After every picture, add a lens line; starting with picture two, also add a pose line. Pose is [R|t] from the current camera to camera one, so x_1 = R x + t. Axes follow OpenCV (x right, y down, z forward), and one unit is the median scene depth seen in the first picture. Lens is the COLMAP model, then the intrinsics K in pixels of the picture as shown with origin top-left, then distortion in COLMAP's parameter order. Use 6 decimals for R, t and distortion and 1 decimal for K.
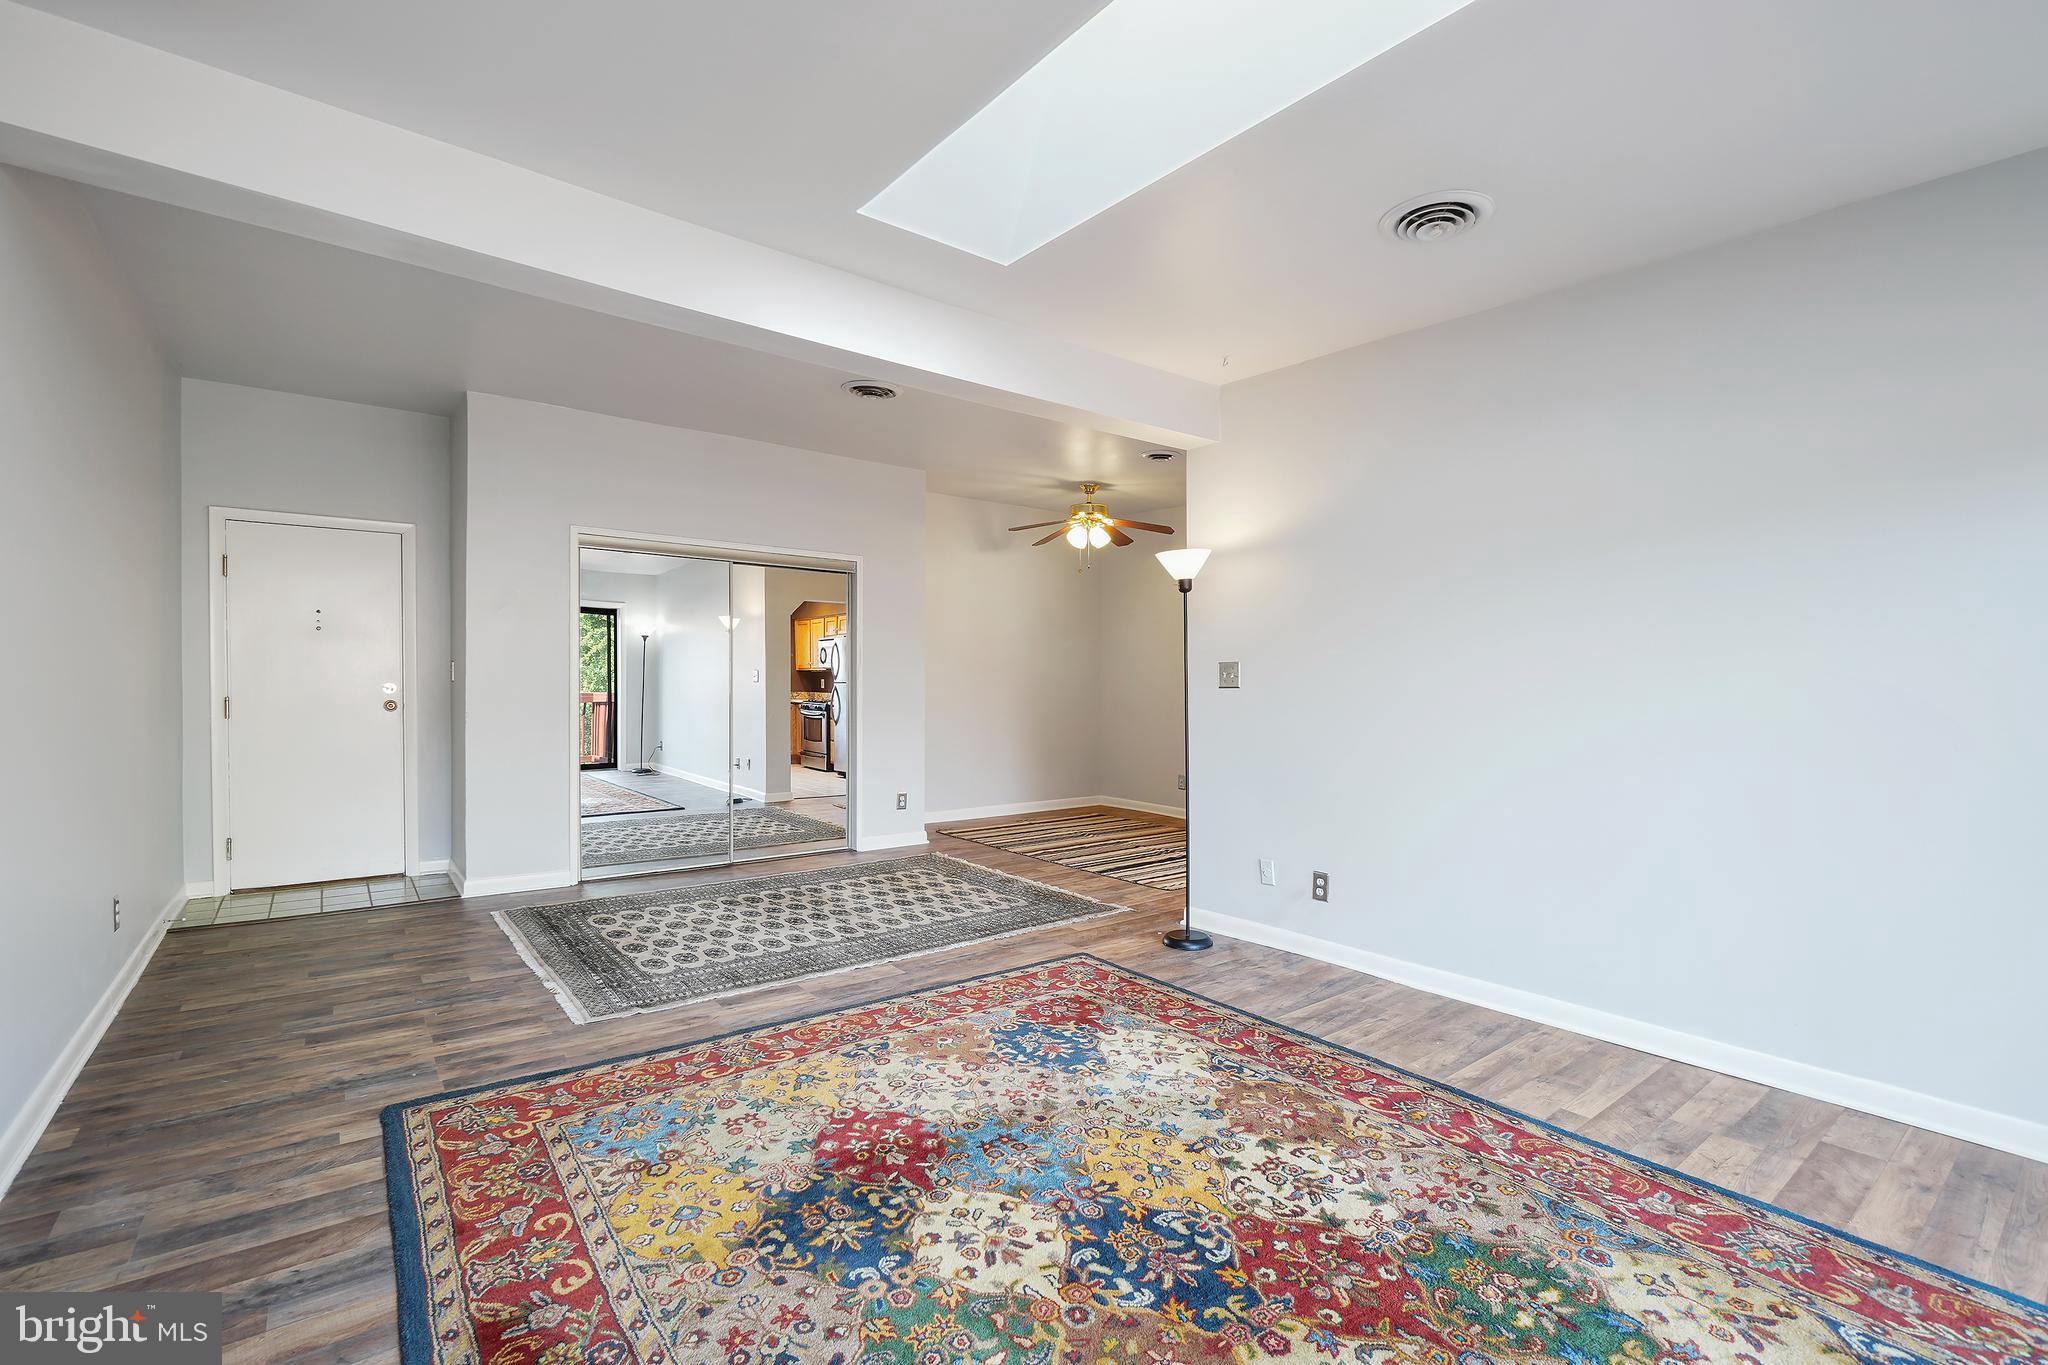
lens RADIAL K [[891.0, 0, 1020.8], [0, 891.0, 692.9], [0, 0, 1]] dist [-0.011409, 0.005540]
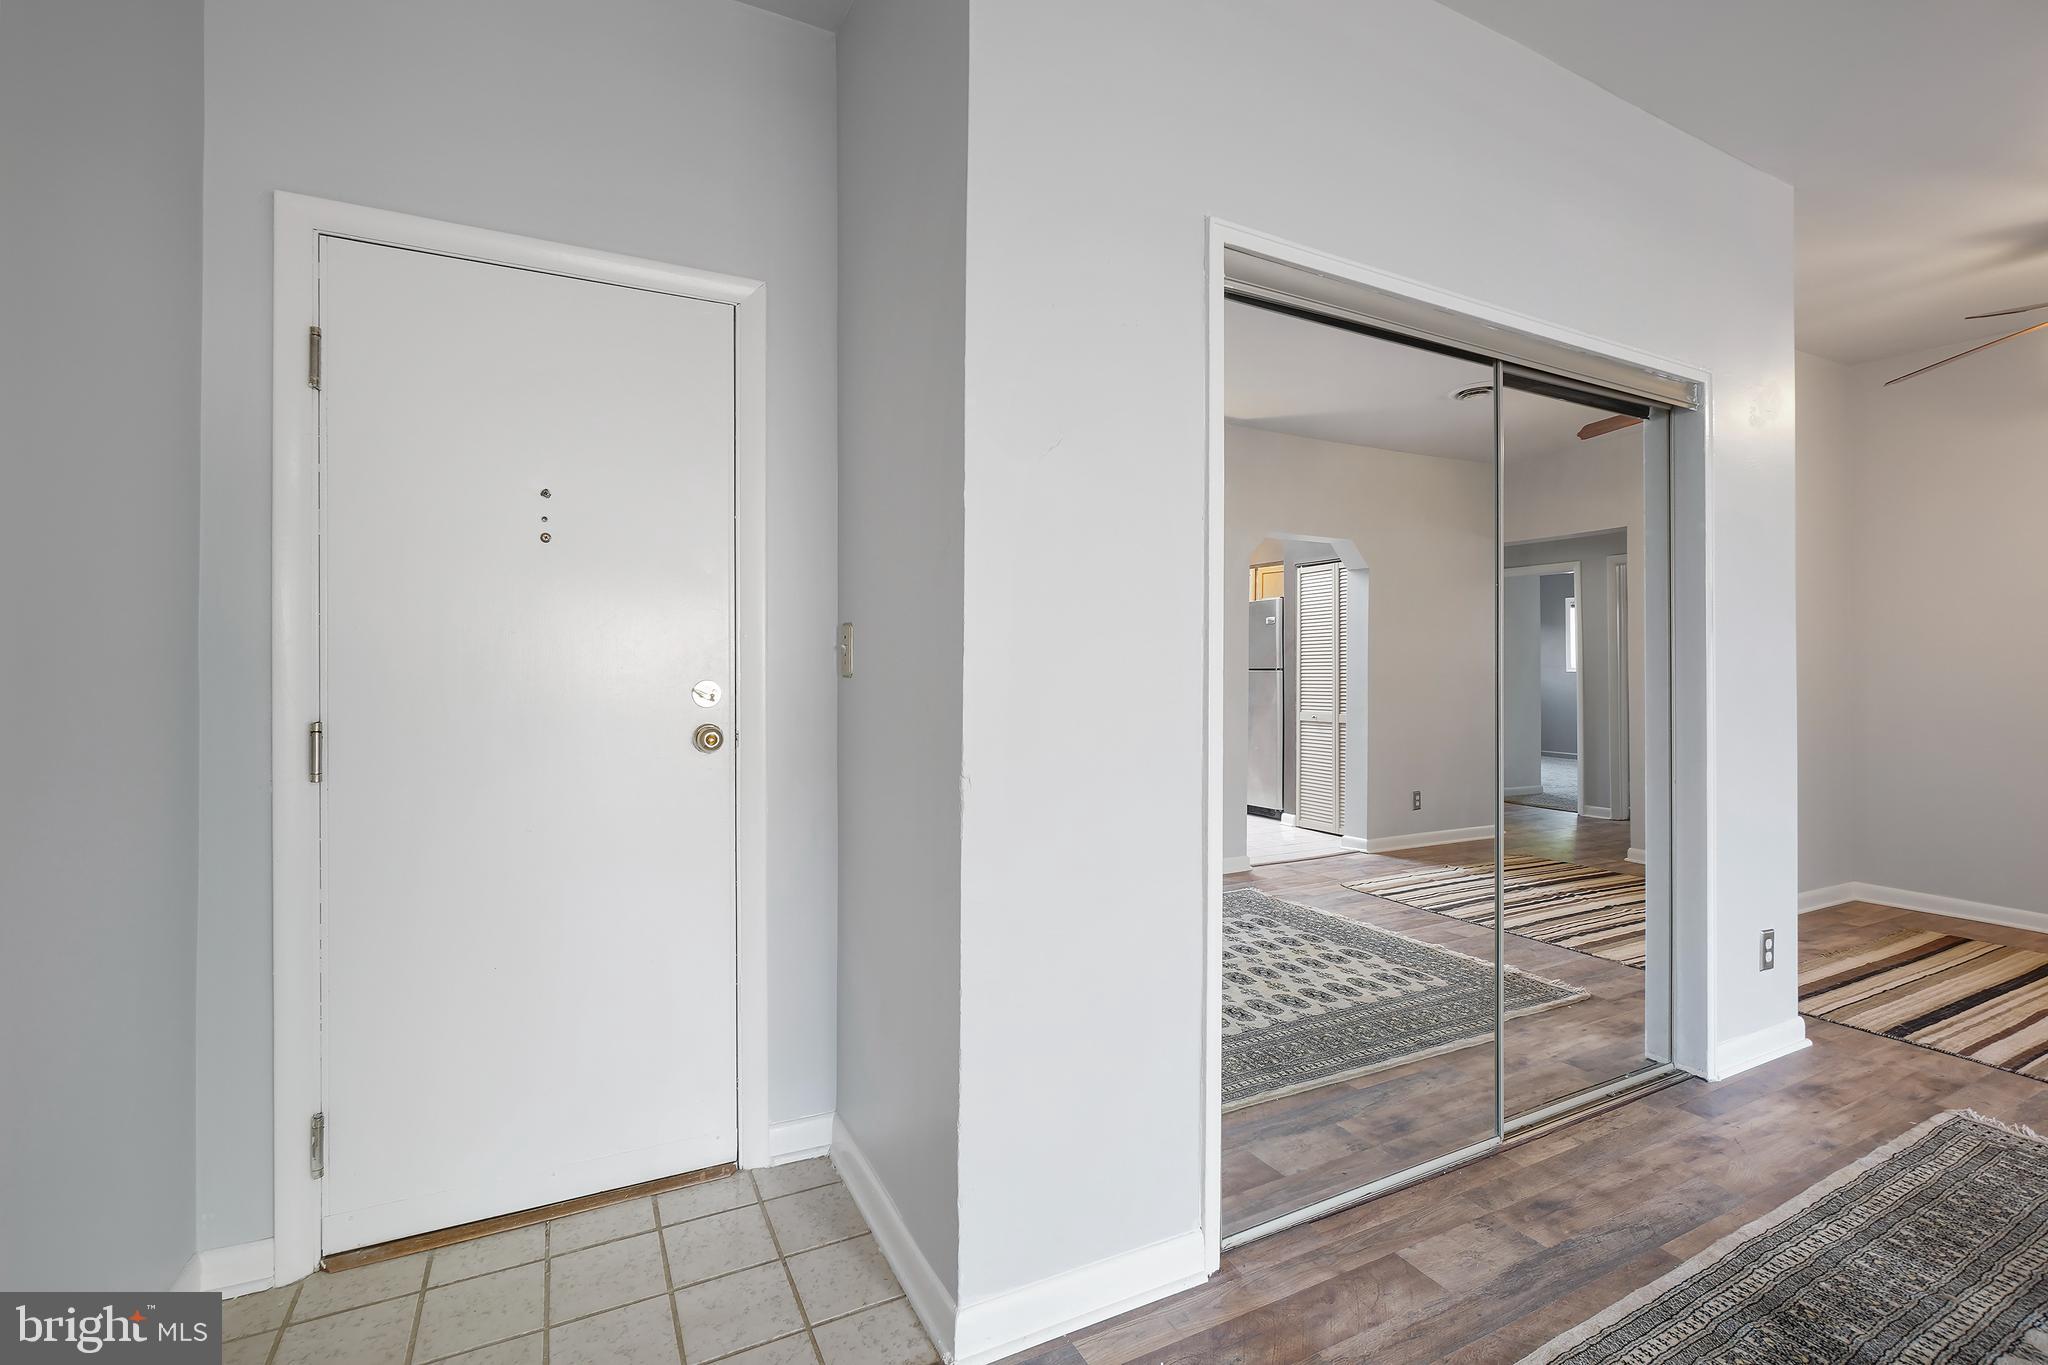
lens RADIAL K [[891.0, 0, 1020.4], [0, 891.0, 665.0], [0, 0, 1]] dist [-0.011409, 0.005540]
pose [[0.982120, -0.007786, -0.188096, -0.950087], [0.003861, 0.999767, -0.021223, -0.016691], [0.188218, 0.020117, 0.981921, 1.213945]]
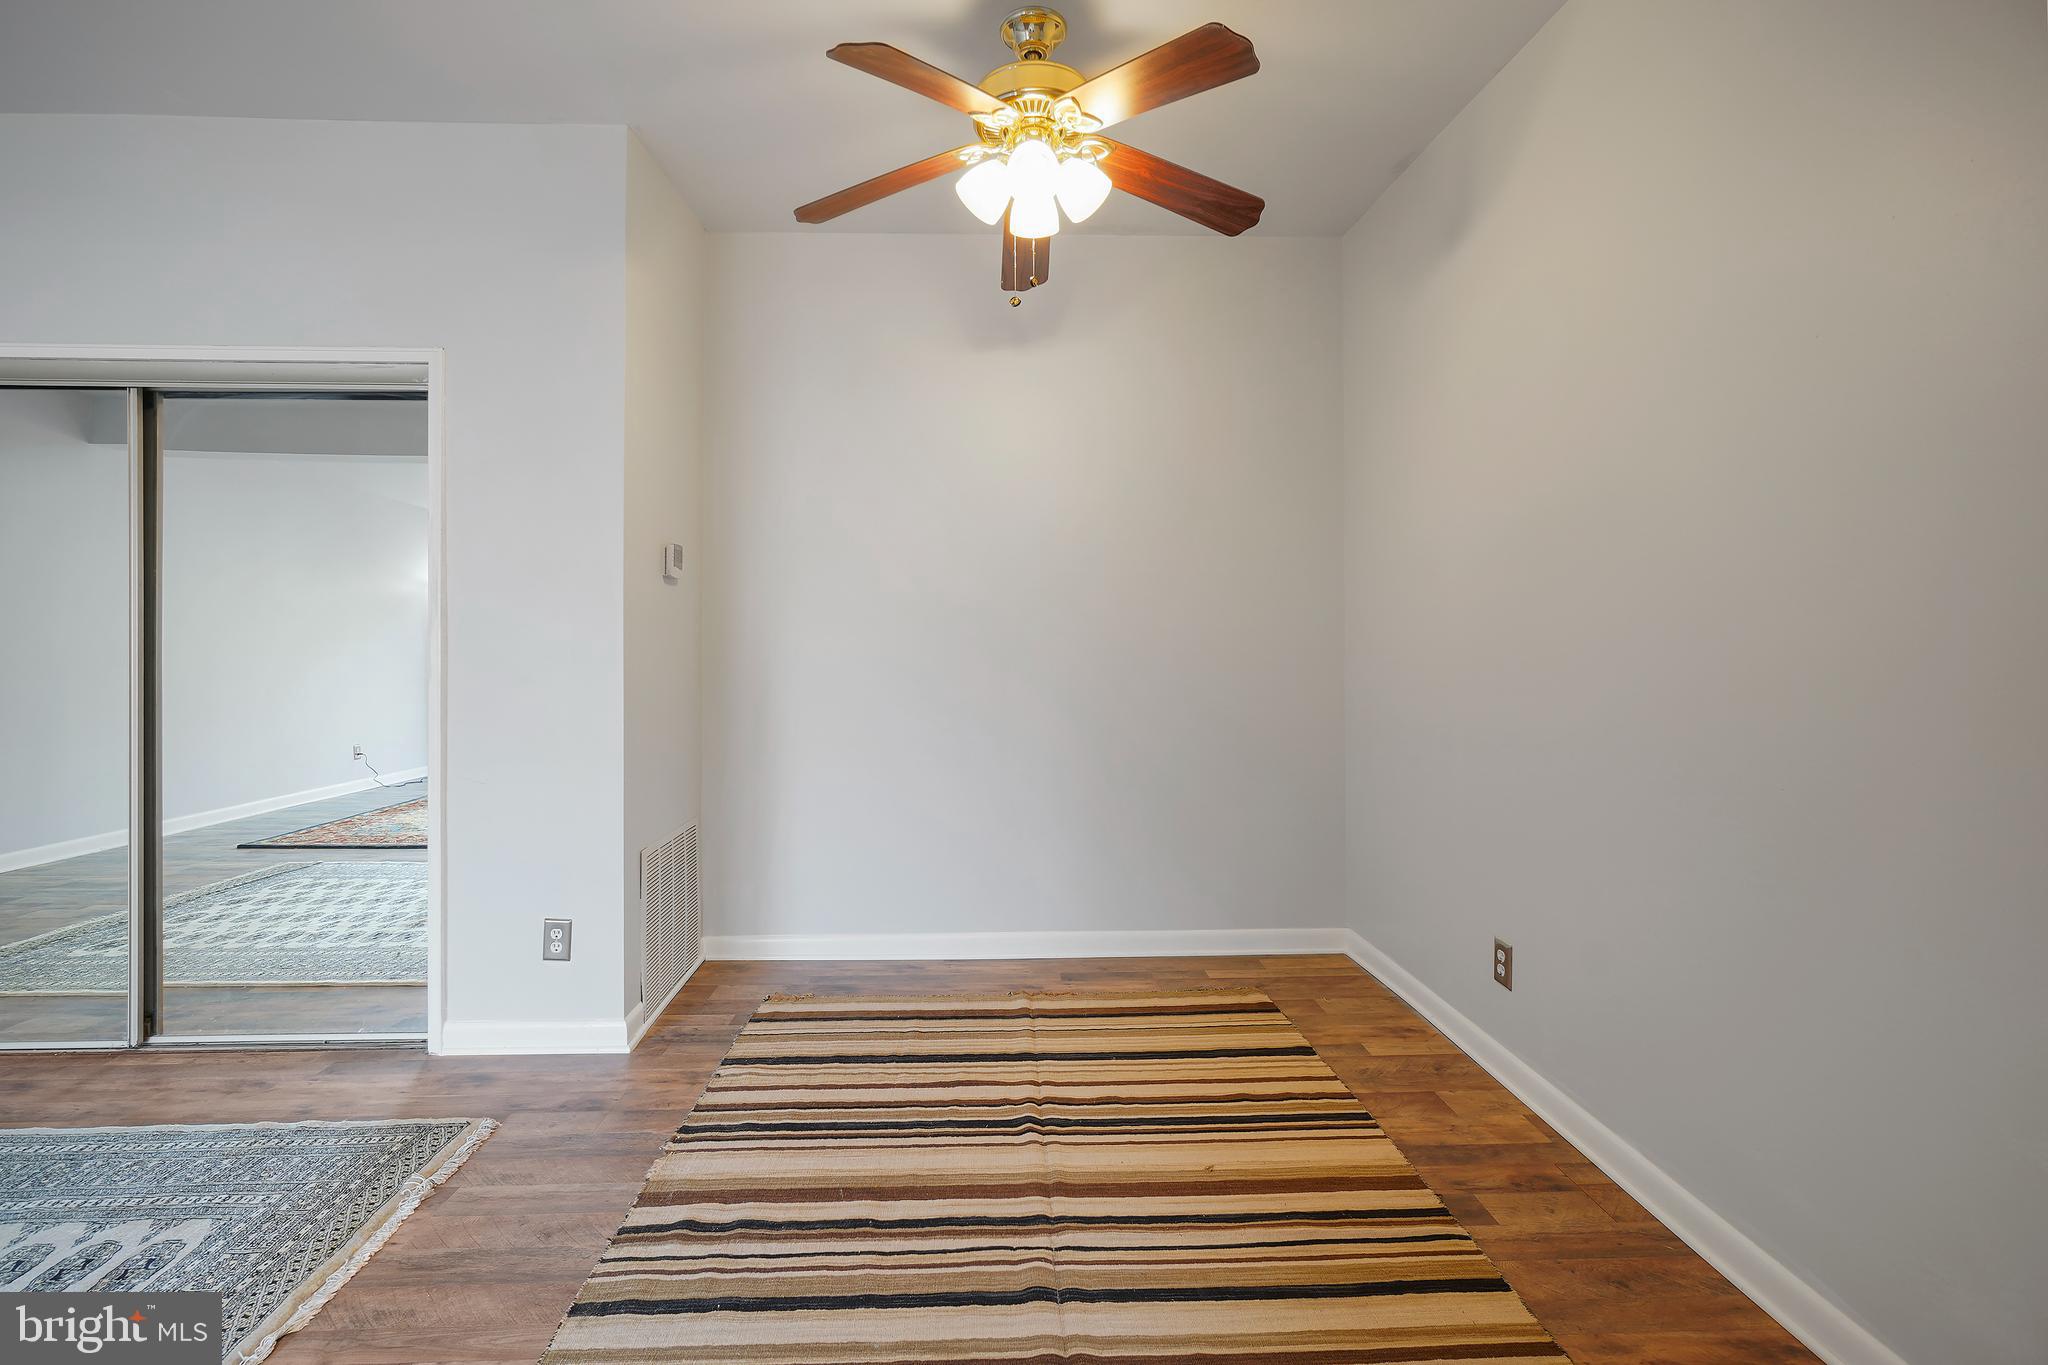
lens RADIAL K [[891.0, 0, 1018.5], [0, 891.0, 653.1], [0, 0, 1]] dist [-0.011409, 0.005540]
pose [[0.809928, -0.011132, -0.586424, 0.652665], [0.002602, 0.999878, -0.015387, -0.007588], [0.586524, 0.010936, 0.809858, 1.870432]]
